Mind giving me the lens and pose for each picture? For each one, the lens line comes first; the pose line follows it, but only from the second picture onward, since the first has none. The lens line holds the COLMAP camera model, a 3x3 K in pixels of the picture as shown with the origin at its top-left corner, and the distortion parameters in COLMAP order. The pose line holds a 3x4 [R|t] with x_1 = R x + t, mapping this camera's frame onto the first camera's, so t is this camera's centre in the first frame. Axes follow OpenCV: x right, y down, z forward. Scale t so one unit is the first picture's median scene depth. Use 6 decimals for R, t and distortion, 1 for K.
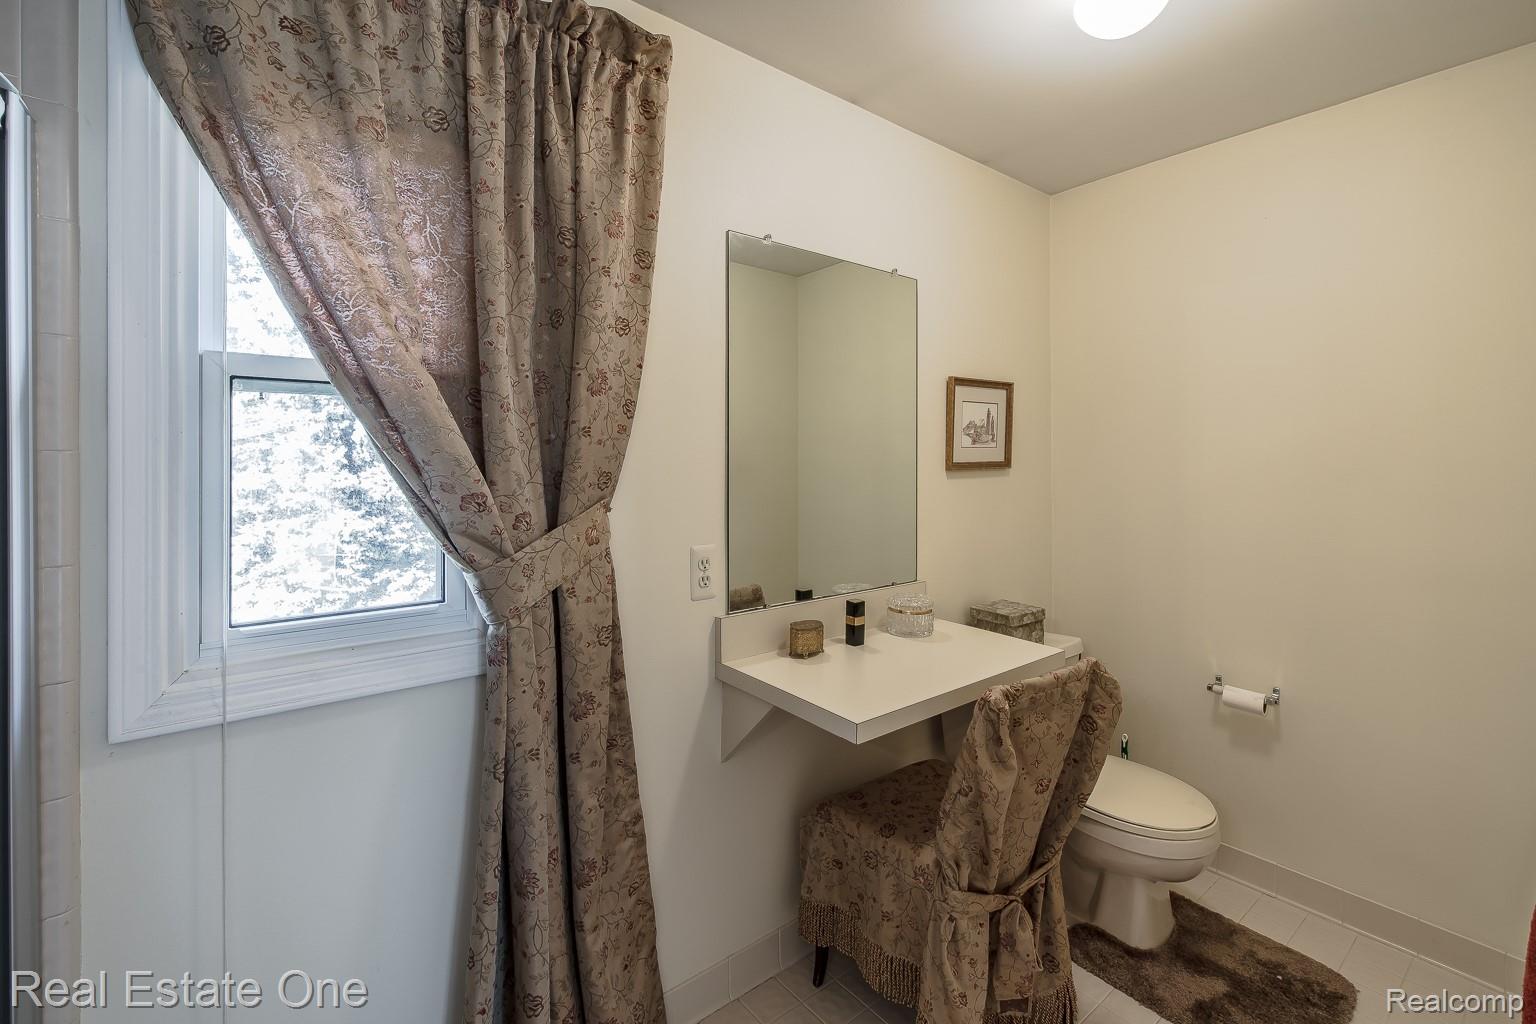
lens RADIAL K [[674.8, 0, 755.9], [0, 674.8, 460.2], [0, 0, 1]] dist [-0.000614, -0.000412]
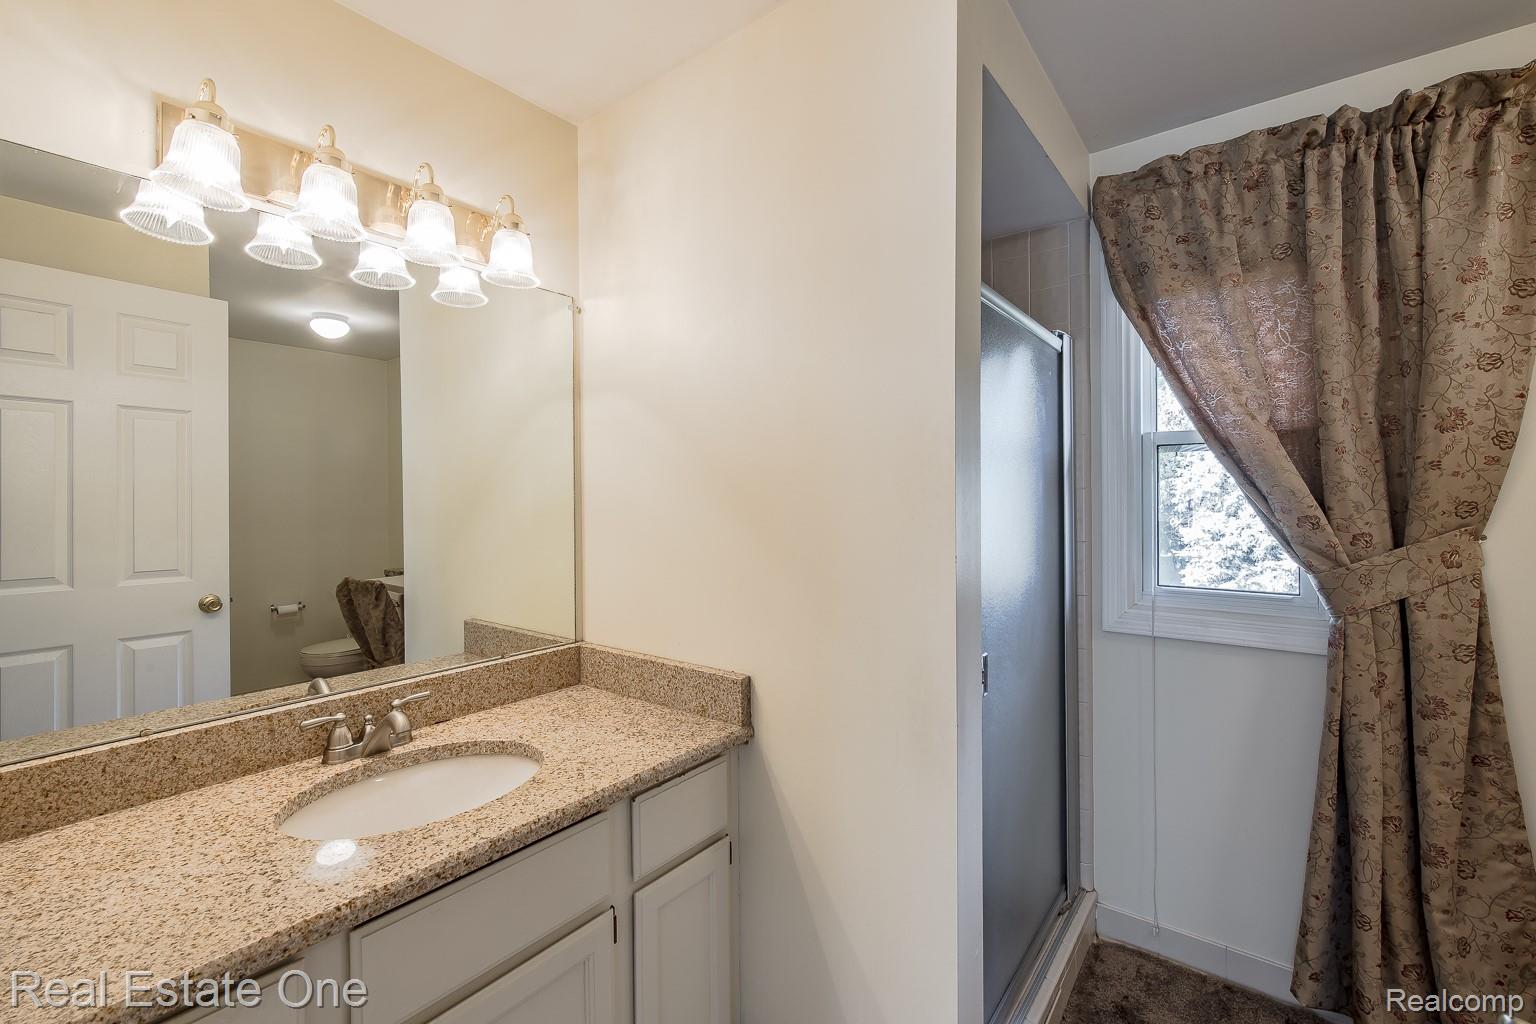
lens RADIAL K [[674.8, 0, 767.9], [0, 674.8, 498.4], [0, 0, 1]] dist [-0.000614, -0.000412]
pose [[0.238728, 0.006149, -0.971067, 0.596794], [0.007449, 0.999939, 0.008163, -0.004434], [0.971058, -0.009182, 0.238667, -0.360866]]
